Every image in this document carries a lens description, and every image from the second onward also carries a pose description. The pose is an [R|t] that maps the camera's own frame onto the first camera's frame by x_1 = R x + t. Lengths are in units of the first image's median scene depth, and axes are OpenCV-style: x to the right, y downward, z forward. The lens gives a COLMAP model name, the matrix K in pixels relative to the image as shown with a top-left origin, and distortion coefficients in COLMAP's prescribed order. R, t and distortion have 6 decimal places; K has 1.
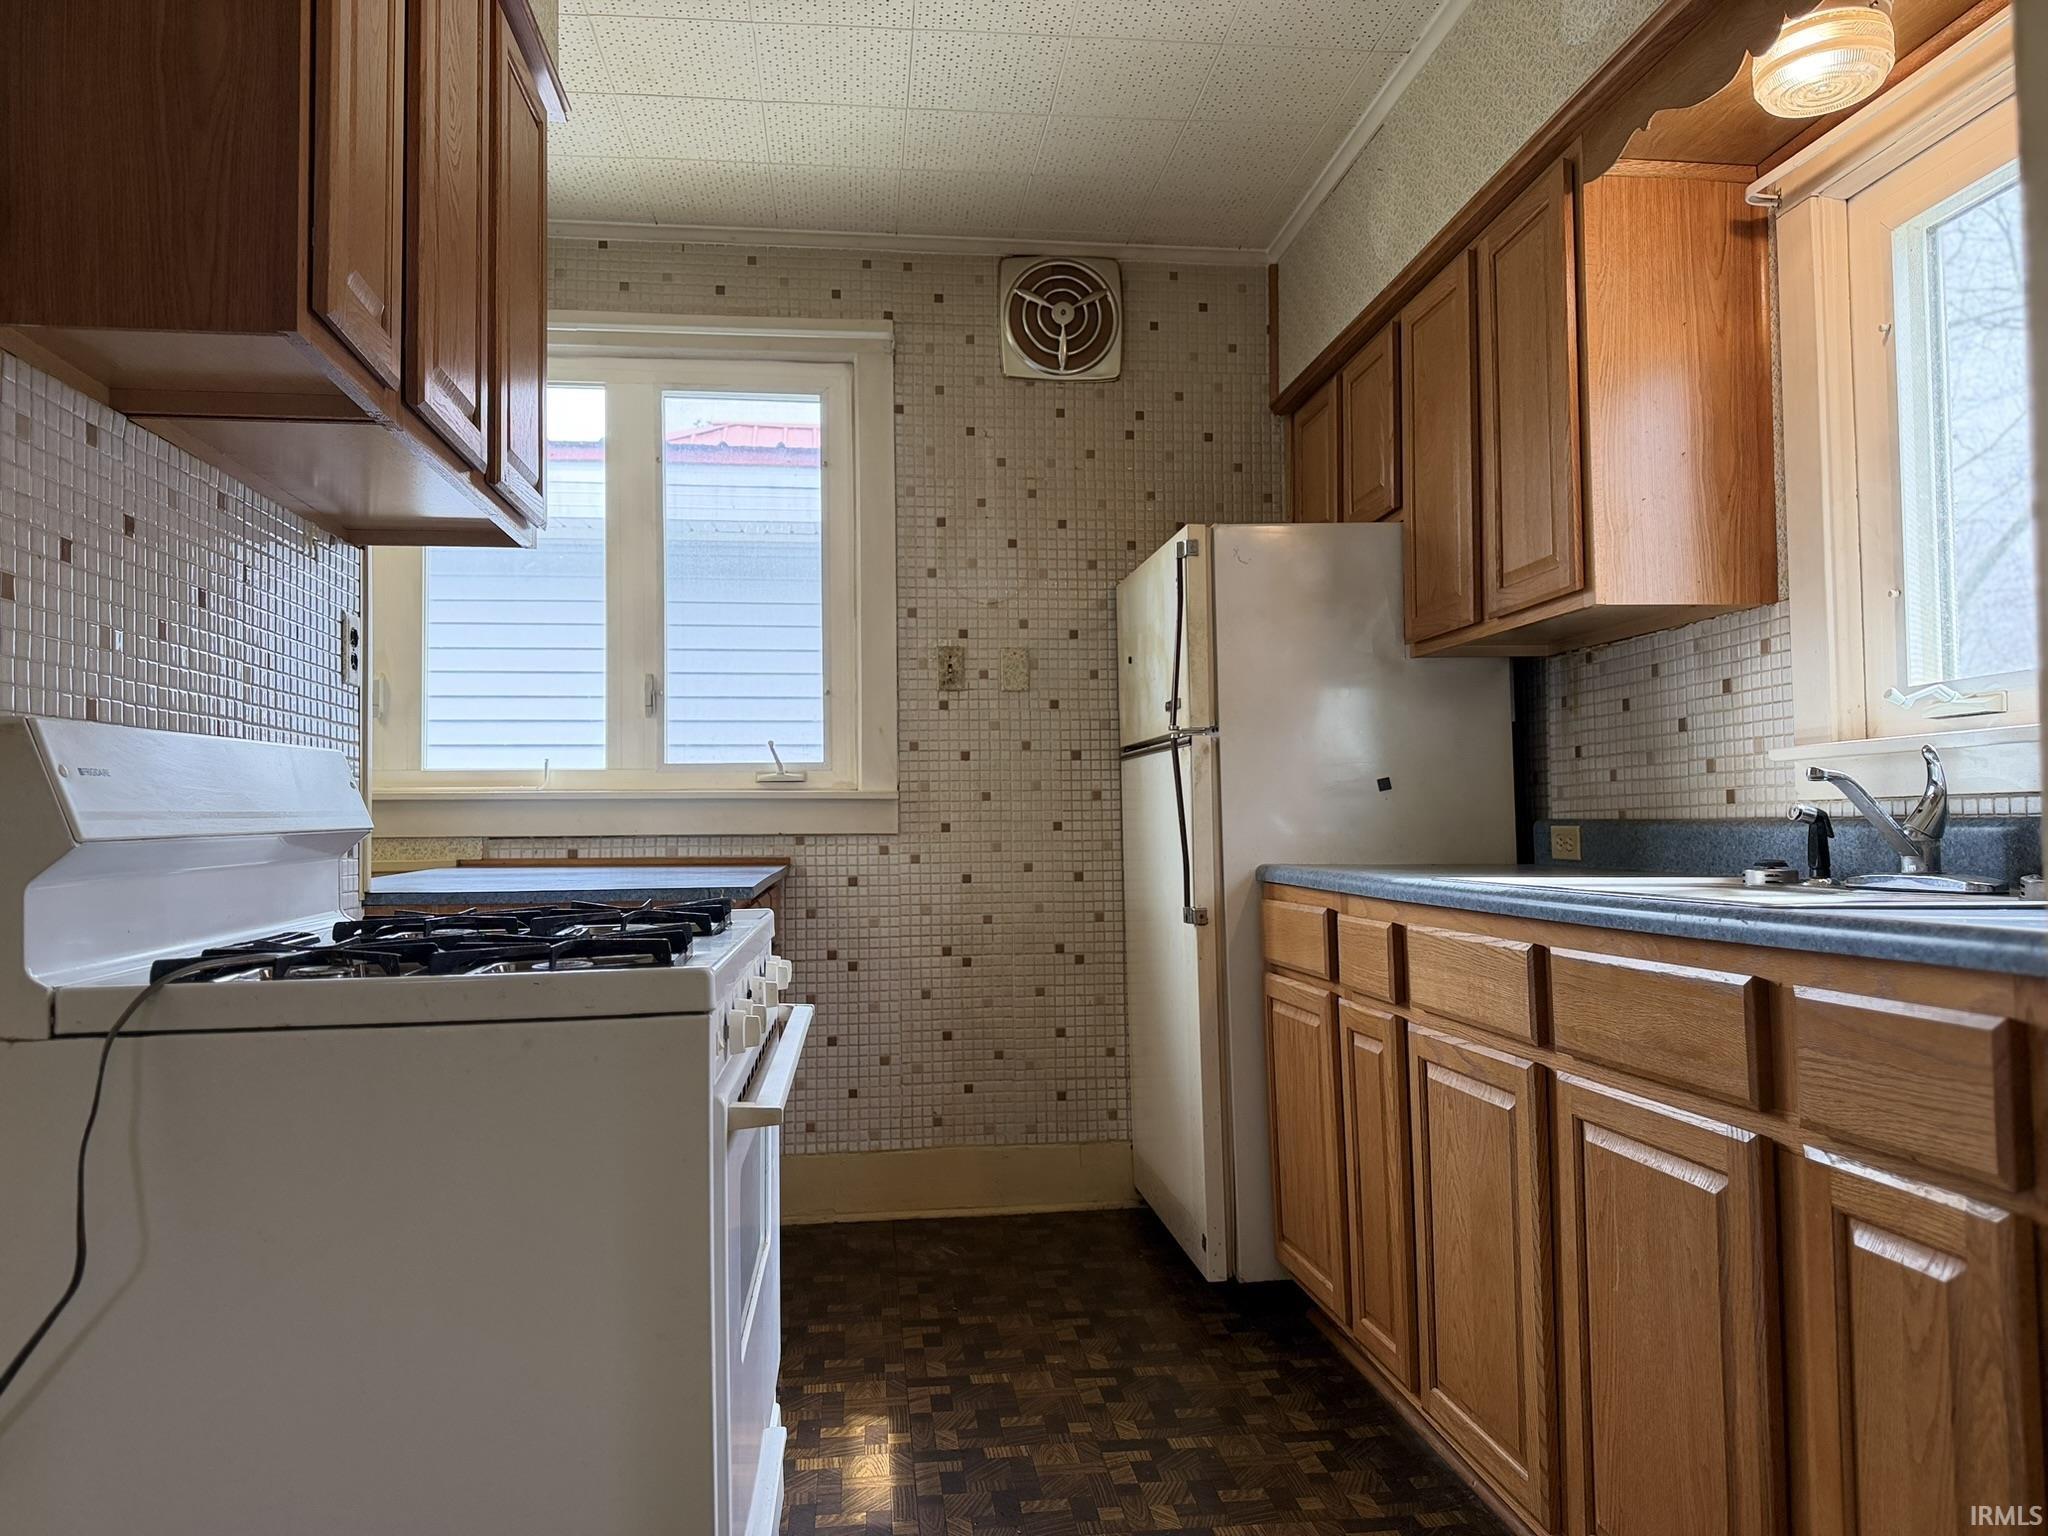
lens RADIAL K [[1436.8, 0, 1024.0], [0, 1436.8, 768.0], [0, 0, 1]] dist [0.100600, -0.084489]
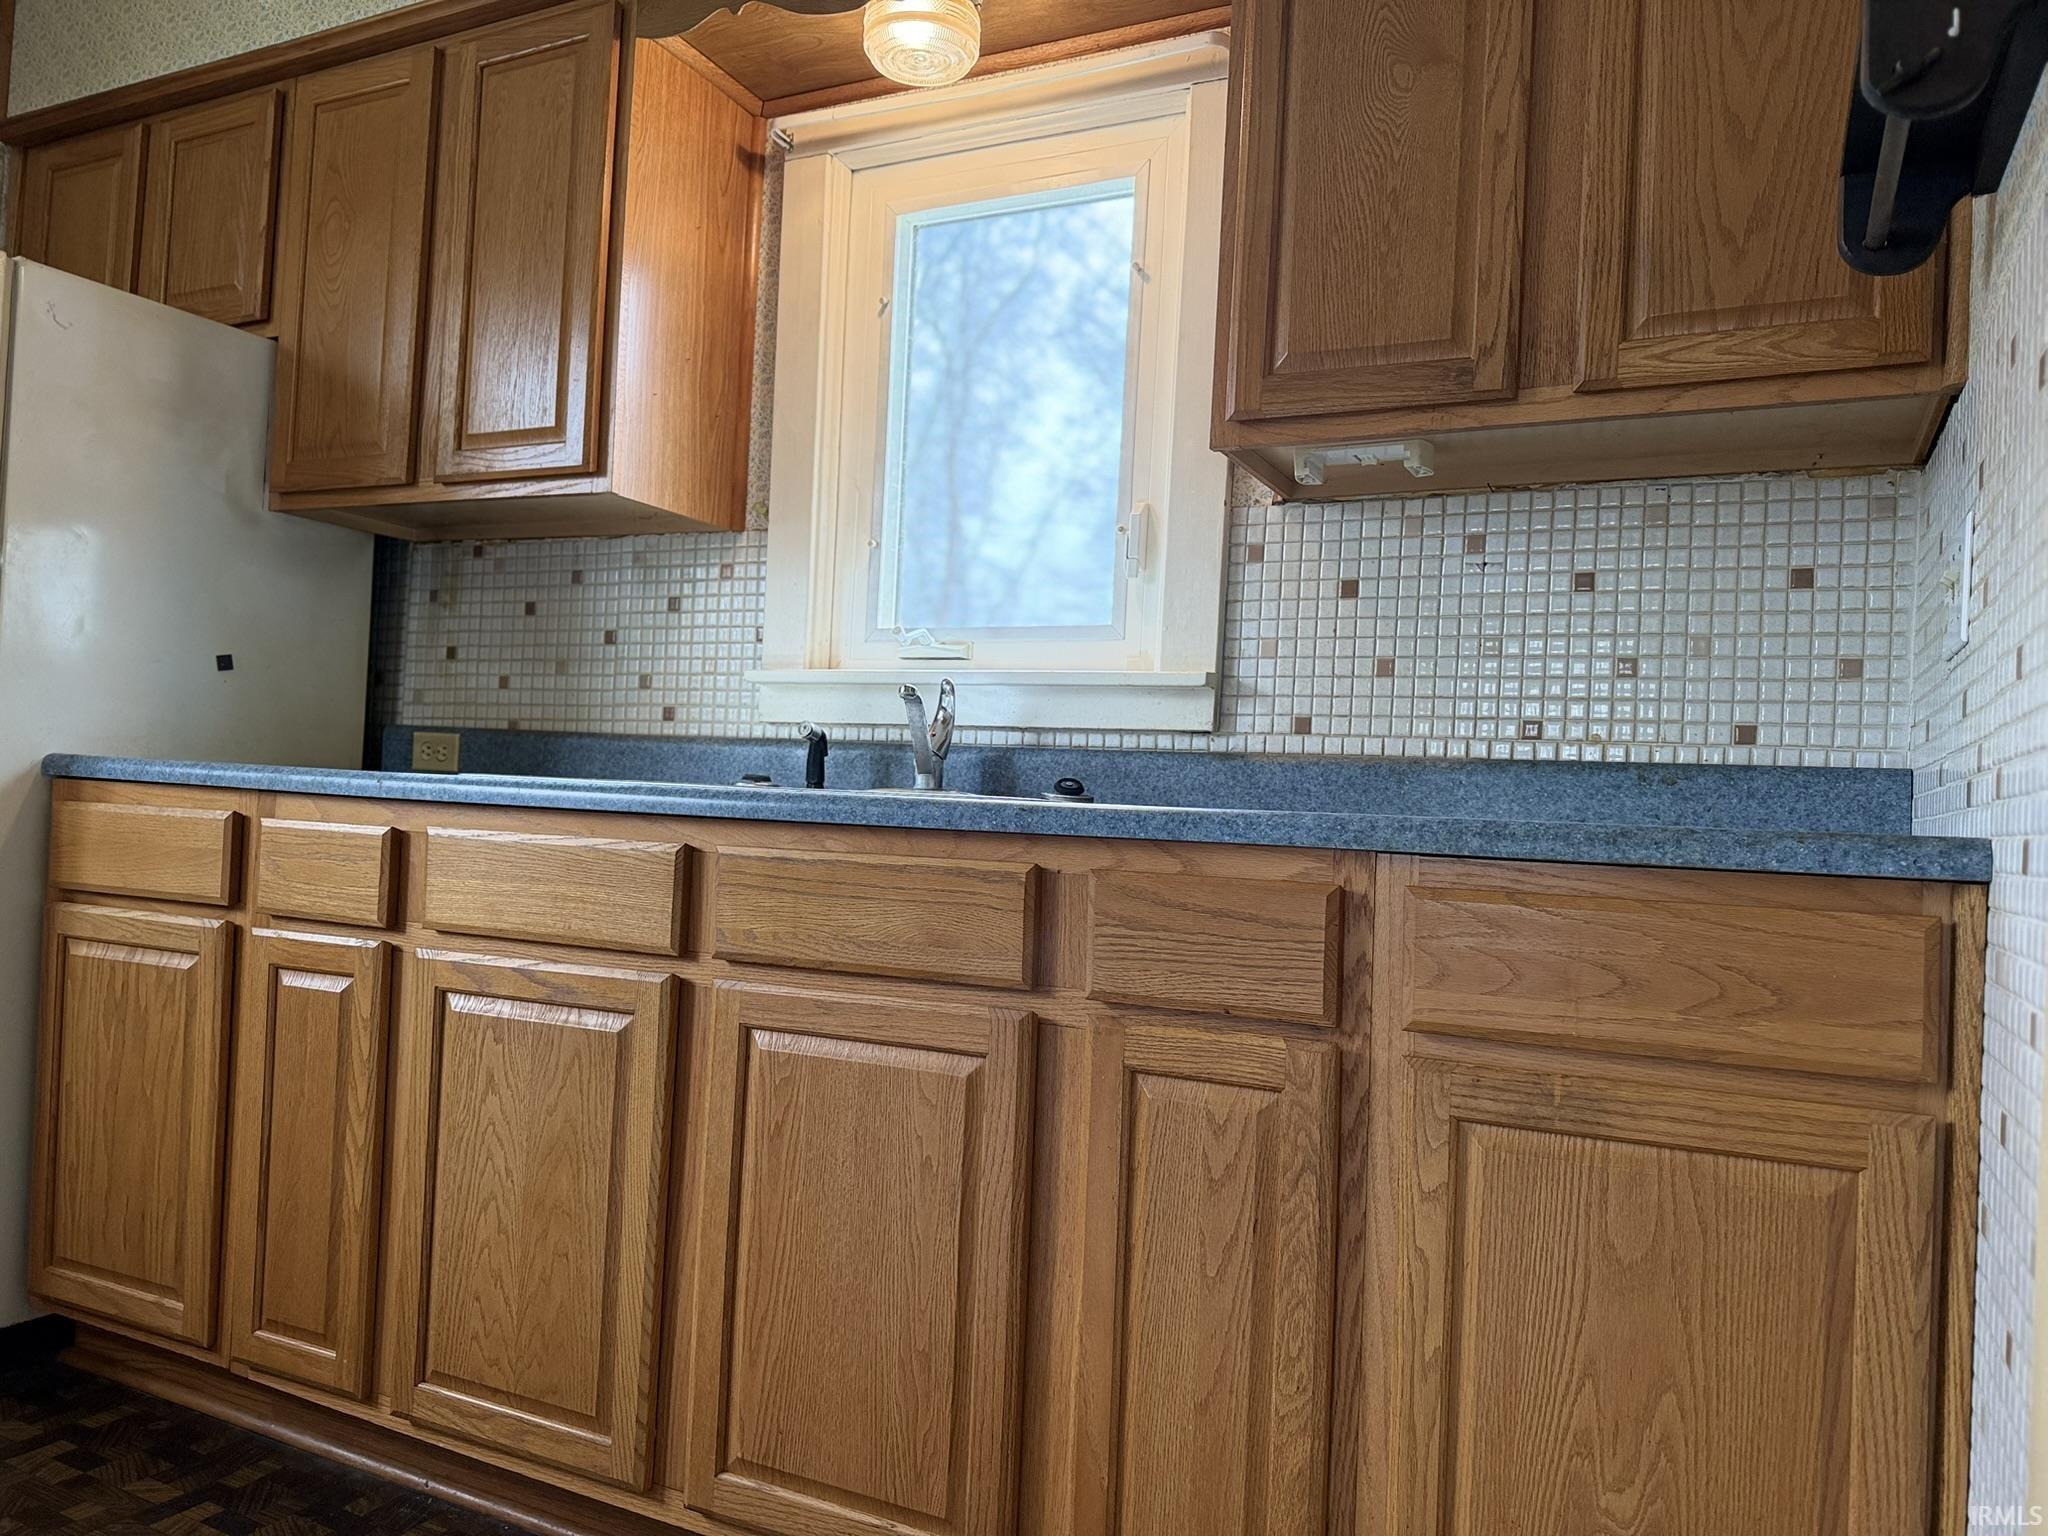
lens RADIAL K [[1415.2, 0, 1023.2], [0, 1415.2, 779.2], [0, 0, 1]] dist [0.111383, -0.131150]
pose [[0.541575, 0.063111, 0.838280, -0.205405], [-0.096088, 0.995290, -0.012853, 0.053610], [-0.835143, -0.073587, 0.545088, 0.256752]]
